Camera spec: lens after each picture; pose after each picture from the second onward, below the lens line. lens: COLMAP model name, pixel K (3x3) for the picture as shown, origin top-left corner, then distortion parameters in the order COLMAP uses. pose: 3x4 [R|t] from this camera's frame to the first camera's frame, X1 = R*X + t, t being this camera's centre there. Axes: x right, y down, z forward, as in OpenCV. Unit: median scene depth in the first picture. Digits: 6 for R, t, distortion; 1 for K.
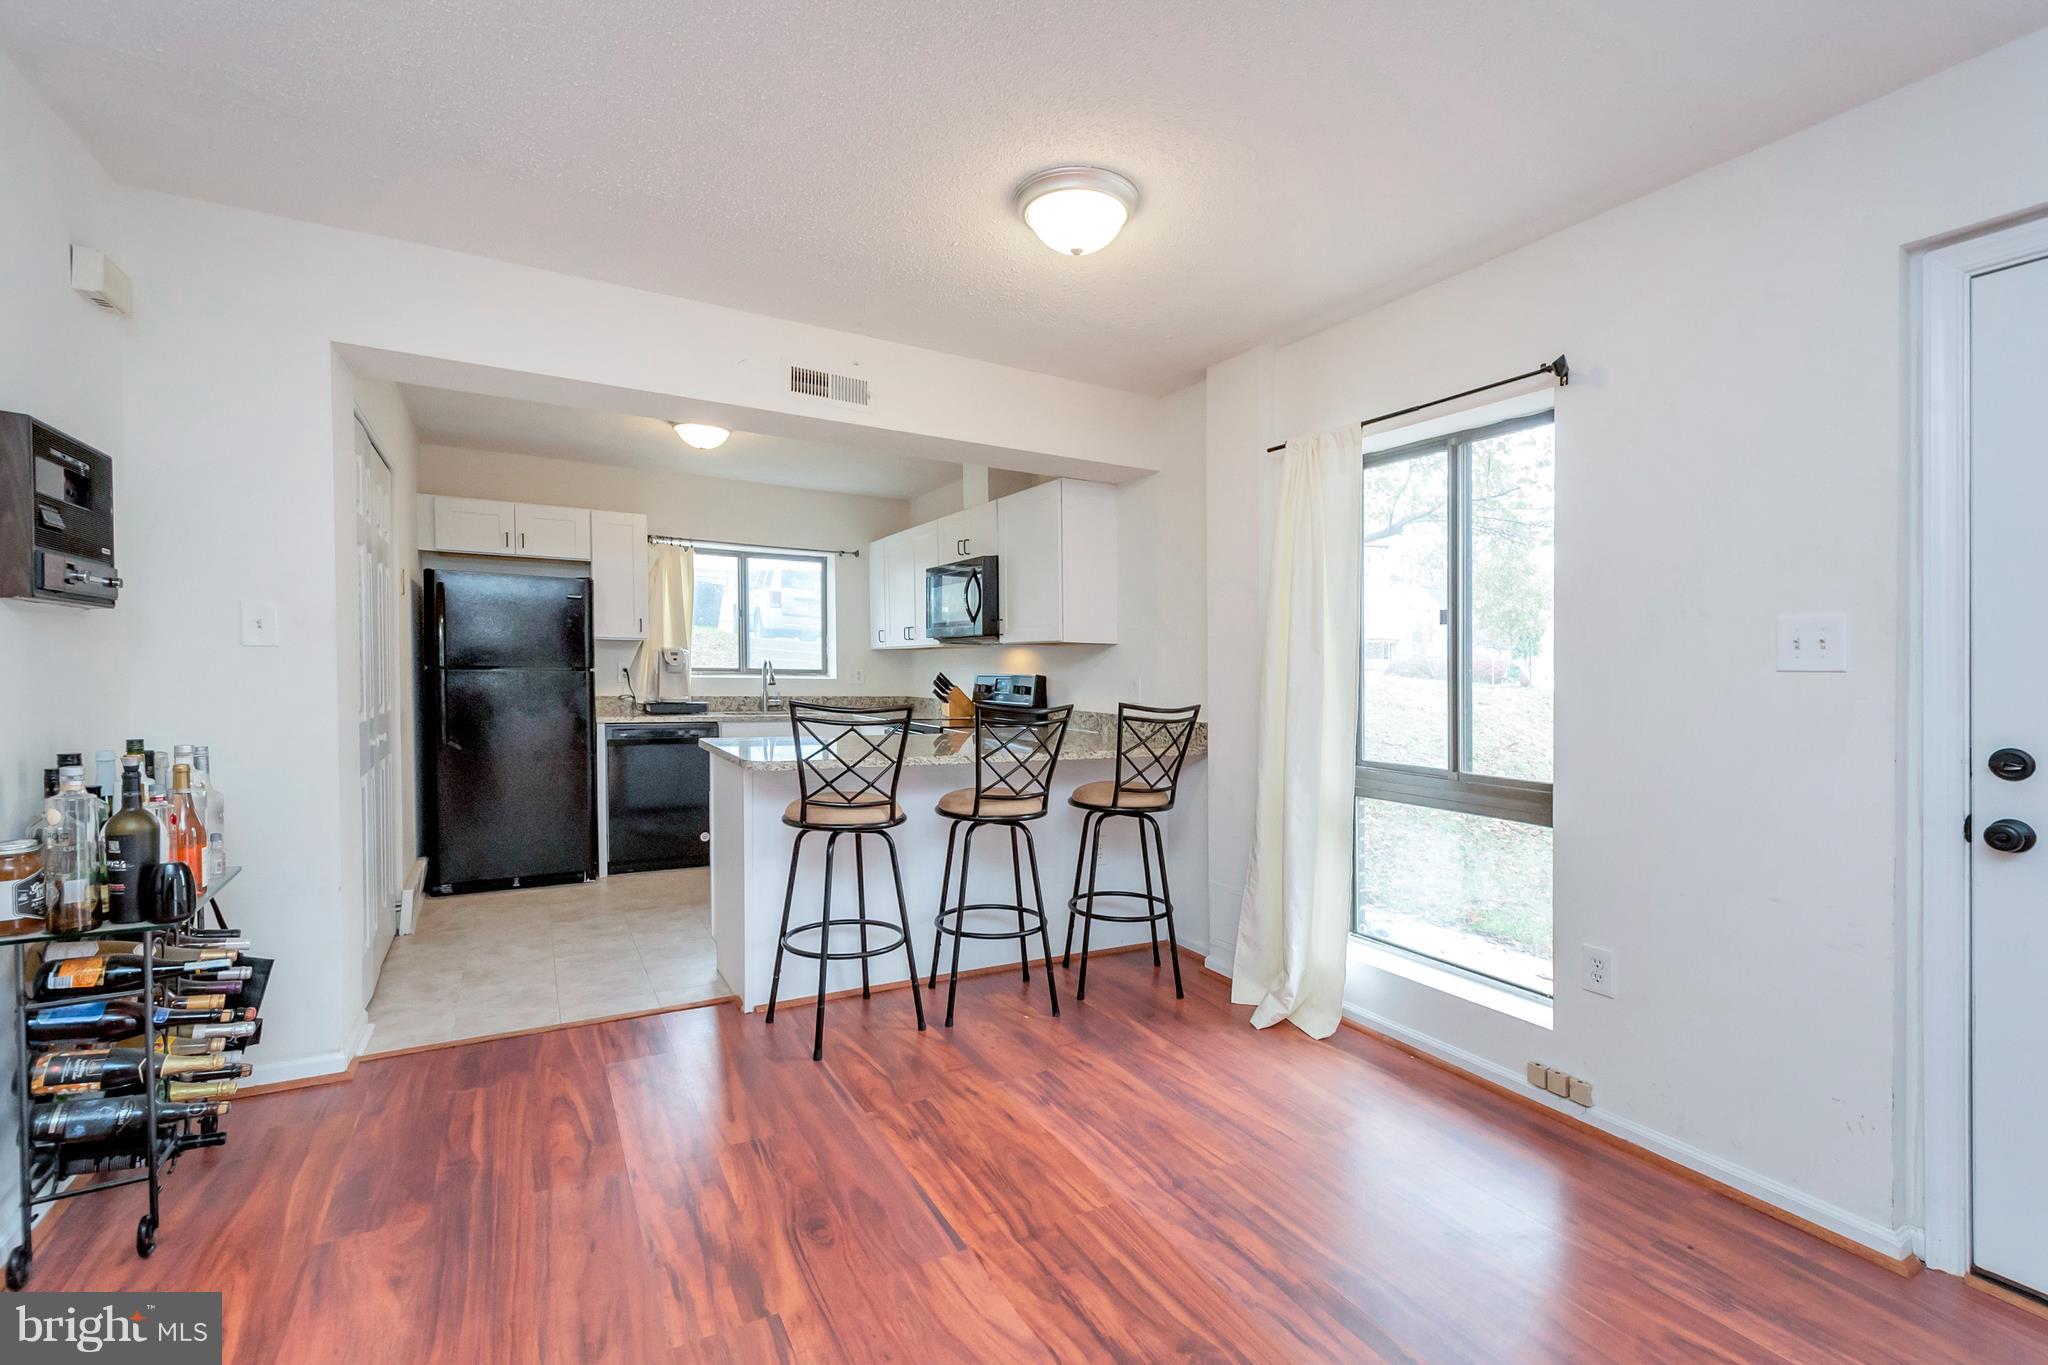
lens RADIAL K [[923.3, 0, 1030.7], [0, 923.3, 687.8], [0, 0, 1]] dist [0.016597, -0.006716]
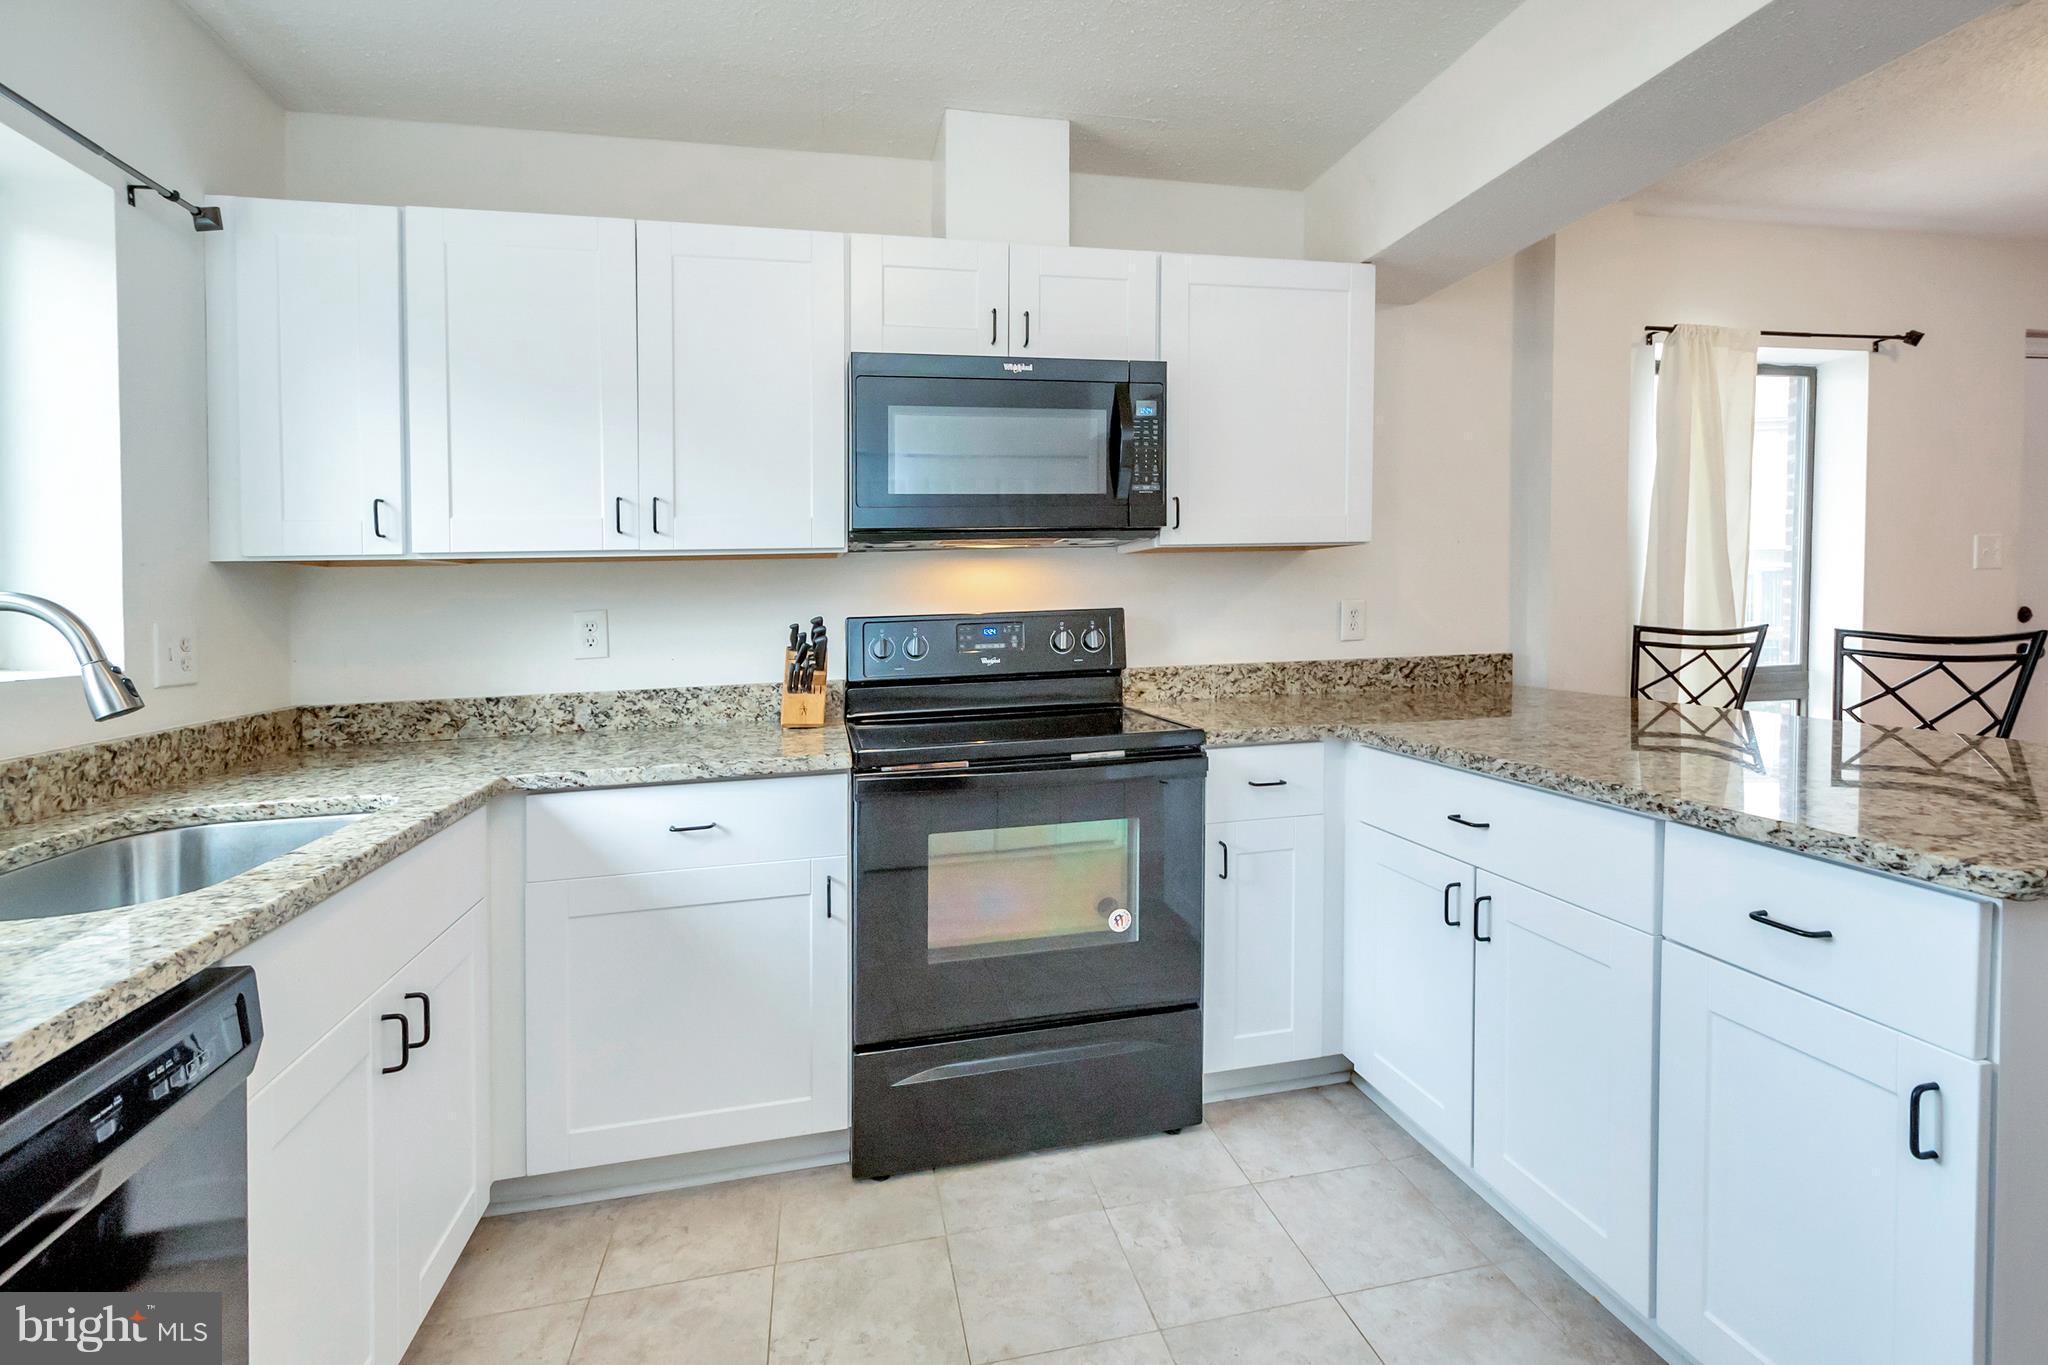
lens RADIAL K [[923.3, 0, 995.0], [0, 923.3, 623.2], [0, 0, 1]] dist [0.016597, -0.006716]
pose [[0.297608, -0.044530, 0.953649, -0.725913], [0.051075, 0.998224, 0.030672, -0.035245], [-0.953321, 0.039580, 0.299353, 1.287304]]
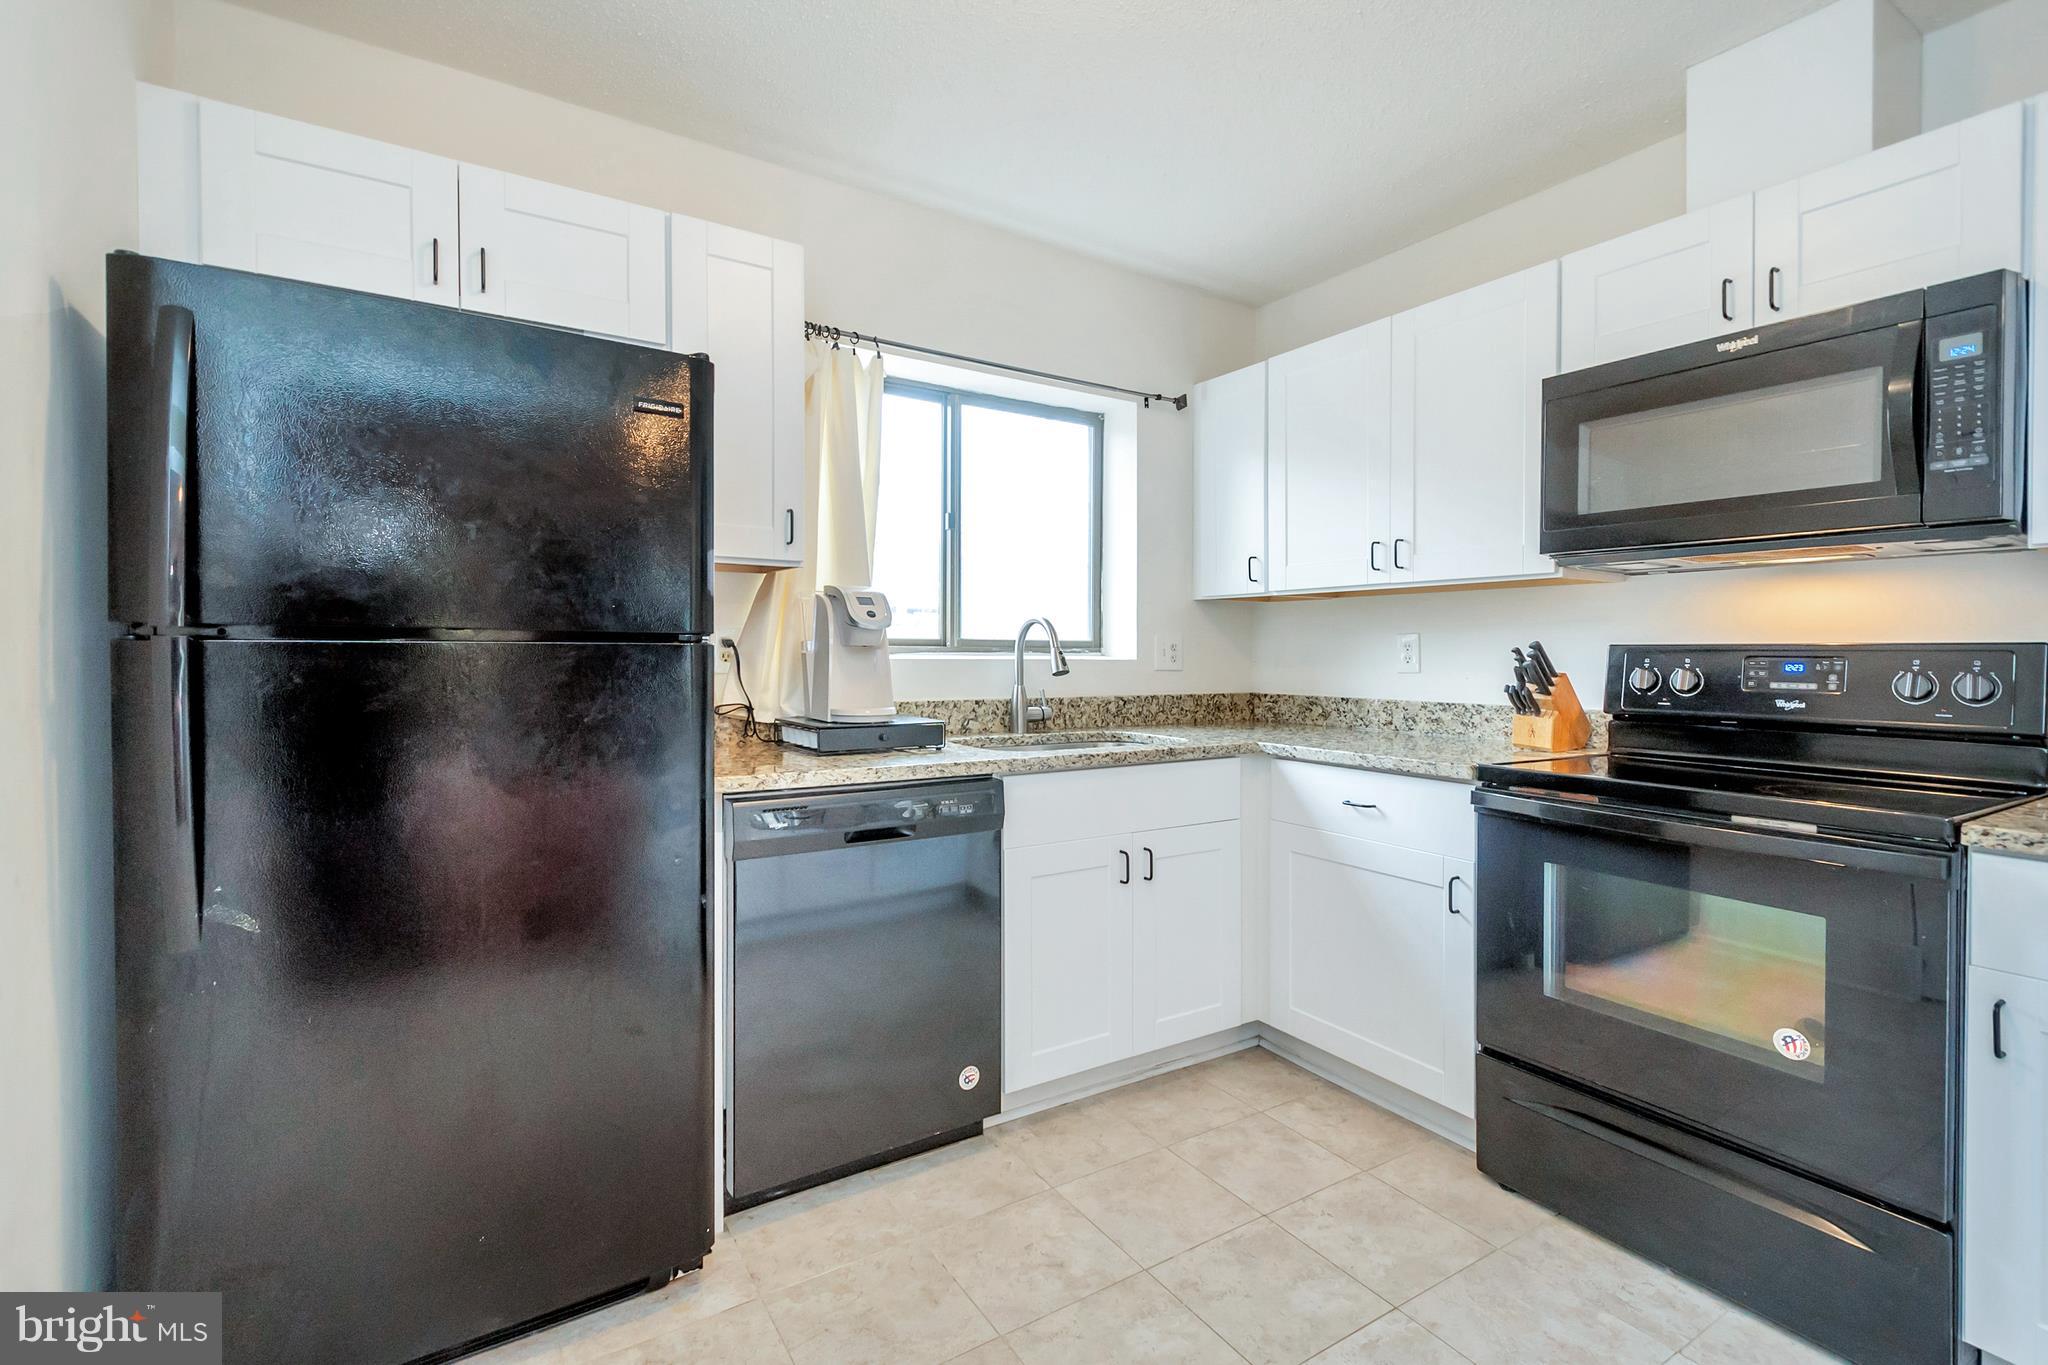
lens RADIAL K [[923.3, 0, 1042.8], [0, 923.3, 649.9], [0, 0, 1]] dist [0.016597, -0.006716]
pose [[0.997848, -0.008290, 0.065048, -0.545046], [0.009428, 0.999807, -0.017216, -0.012782], [-0.064893, 0.017792, 0.997734, 0.966036]]
